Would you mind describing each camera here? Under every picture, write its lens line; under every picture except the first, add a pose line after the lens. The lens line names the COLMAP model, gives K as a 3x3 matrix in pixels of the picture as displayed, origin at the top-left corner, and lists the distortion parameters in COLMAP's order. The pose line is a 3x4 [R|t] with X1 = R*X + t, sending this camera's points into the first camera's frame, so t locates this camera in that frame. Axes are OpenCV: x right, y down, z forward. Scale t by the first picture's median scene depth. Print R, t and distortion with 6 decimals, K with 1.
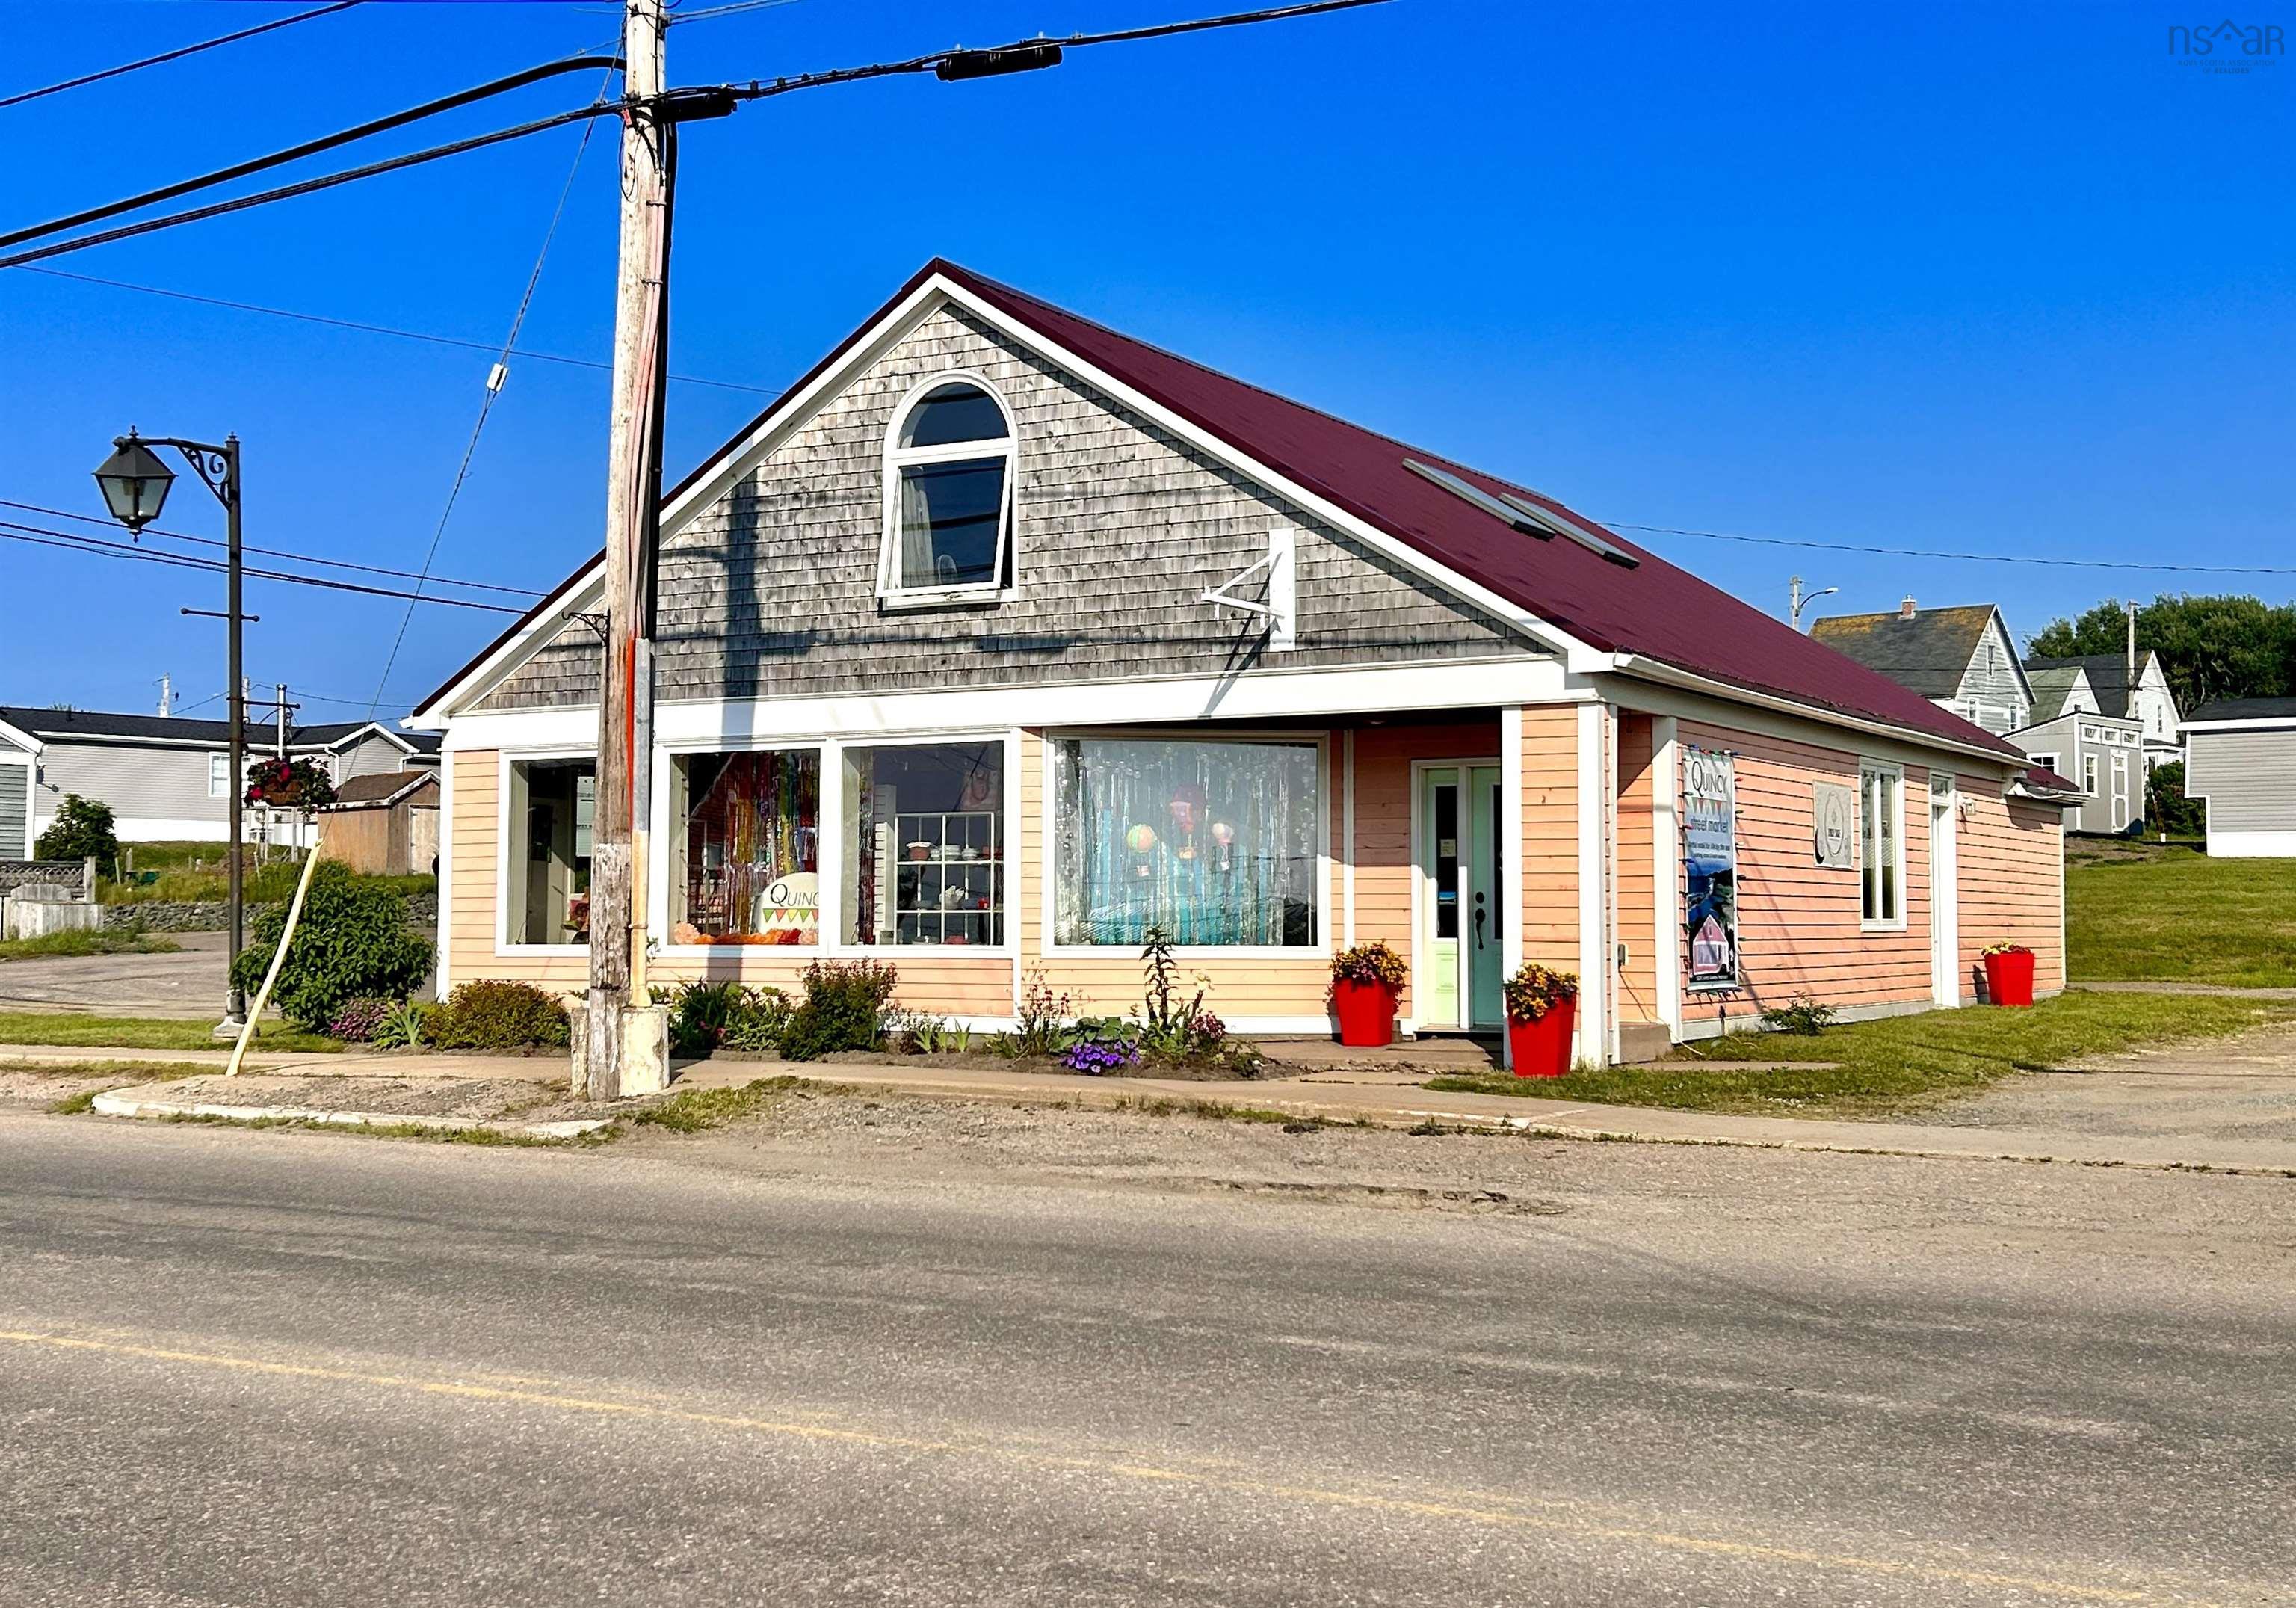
lens RADIAL K [[2604.4, 0, 1076.7], [0, 2604.4, 768.6], [0, 0, 1]] dist [0.073141, 0.000000]
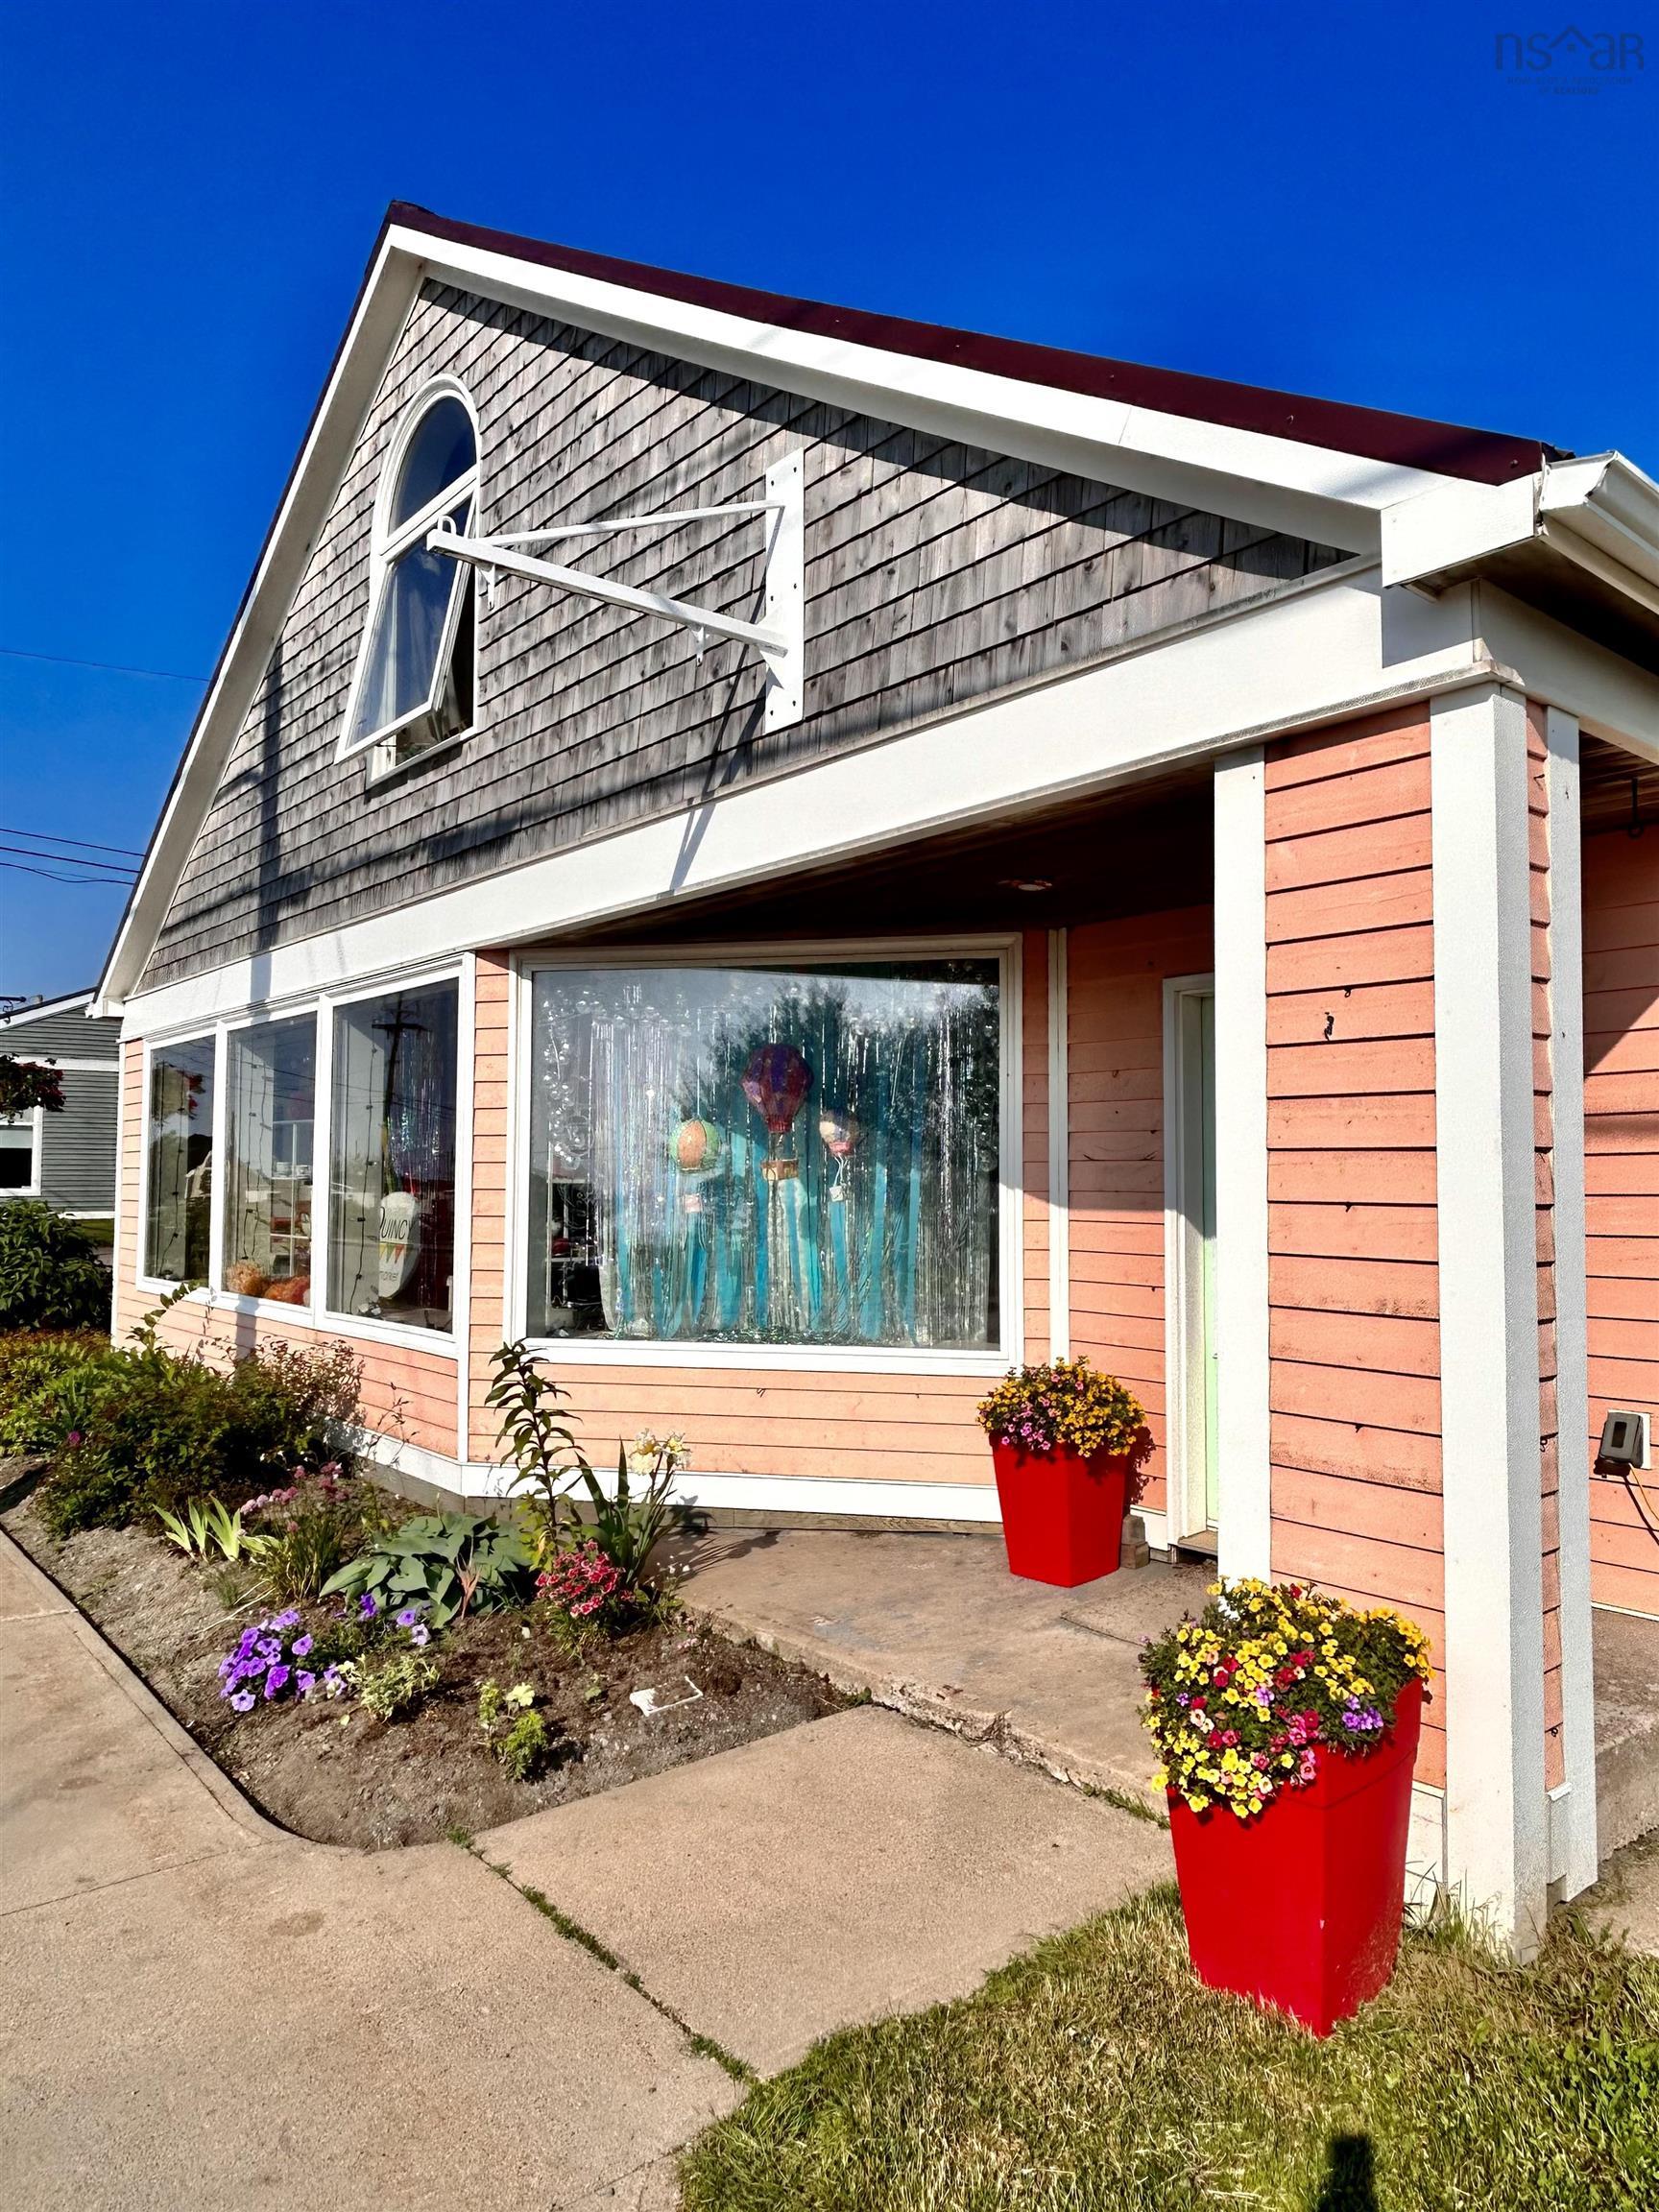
lens RADIAL K [[1436.9, 0, 905.9], [0, 1436.9, 1102.2], [0, 0, 1]] dist [-0.003100, -0.003333]
pose [[0.952062, -0.016917, -0.305436, 0.167456], [0.019322, 0.999802, 0.004854, 0.017657], [0.305293, -0.010523, 0.952200, 0.746395]]
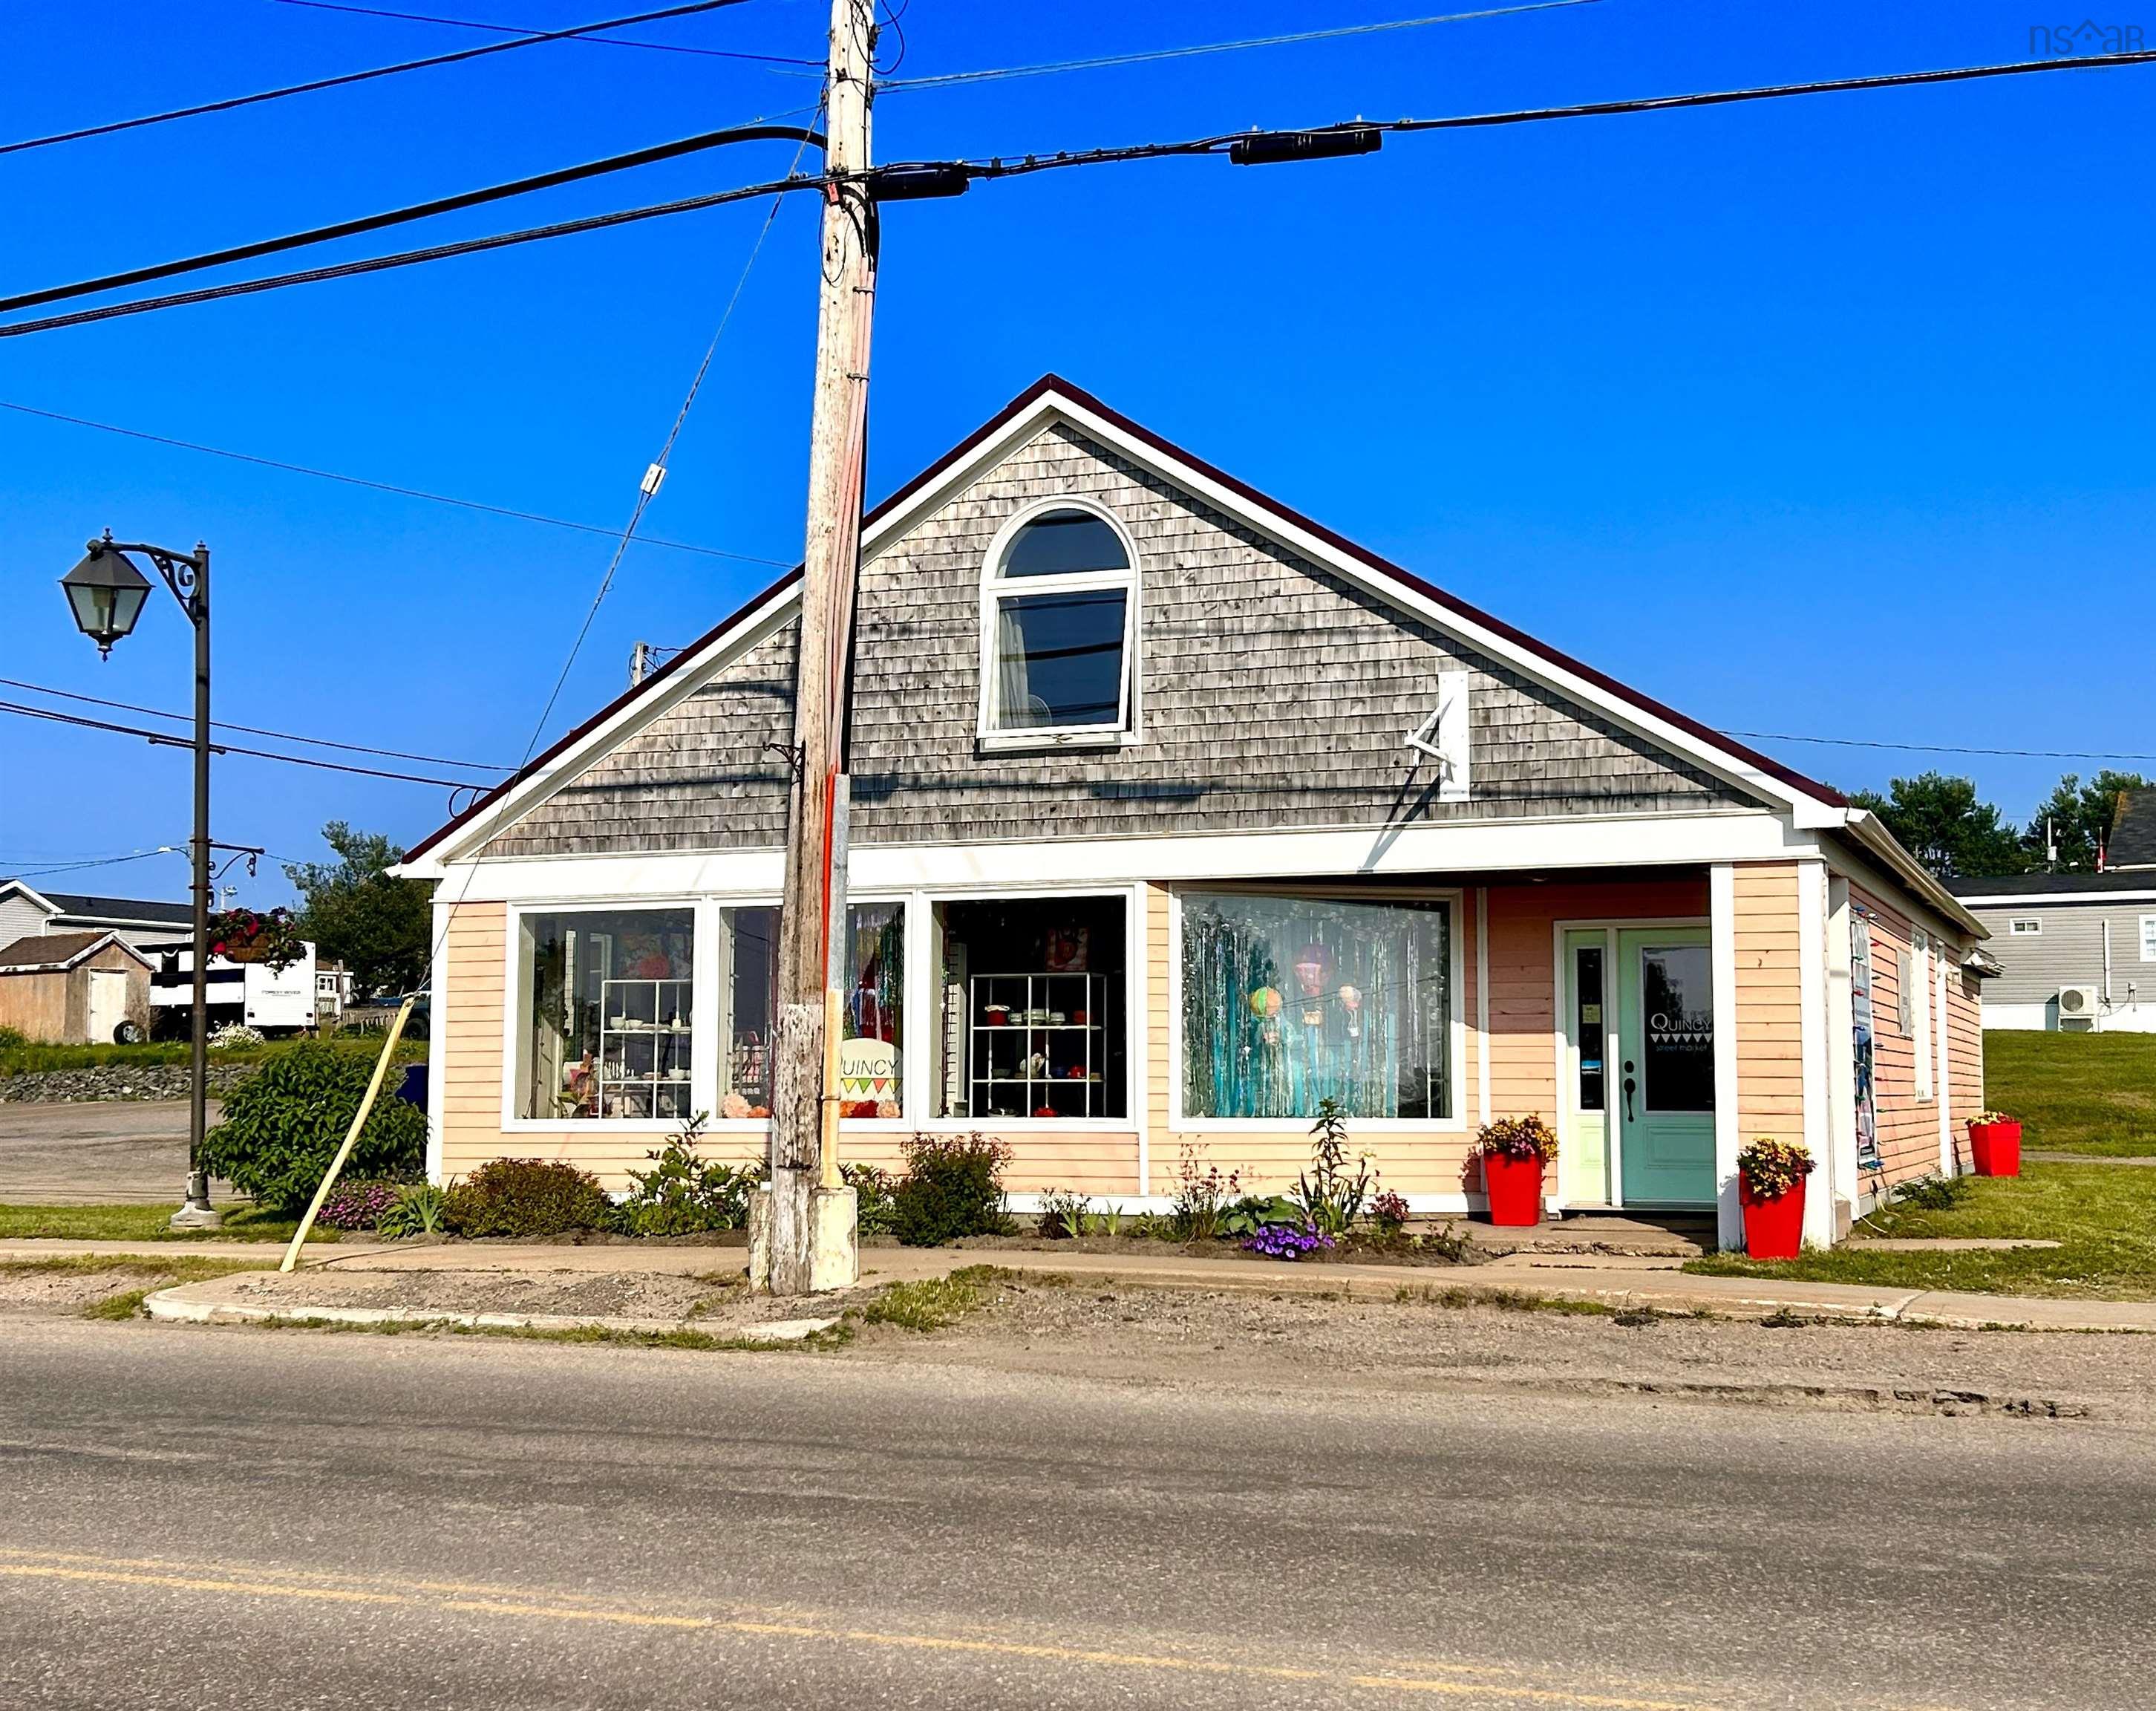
lens RADIAL K [[2595.0, 0, 1075.1], [0, 2595.0, 859.0], [0, 0, 1]] dist [0.071064, 0.000000]
pose [[0.987431, 0.013100, 0.157509, -0.195920], [-0.008204, 0.999464, -0.031698, 0.005773], [-0.157840, 0.030007, 0.987009, 0.097800]]
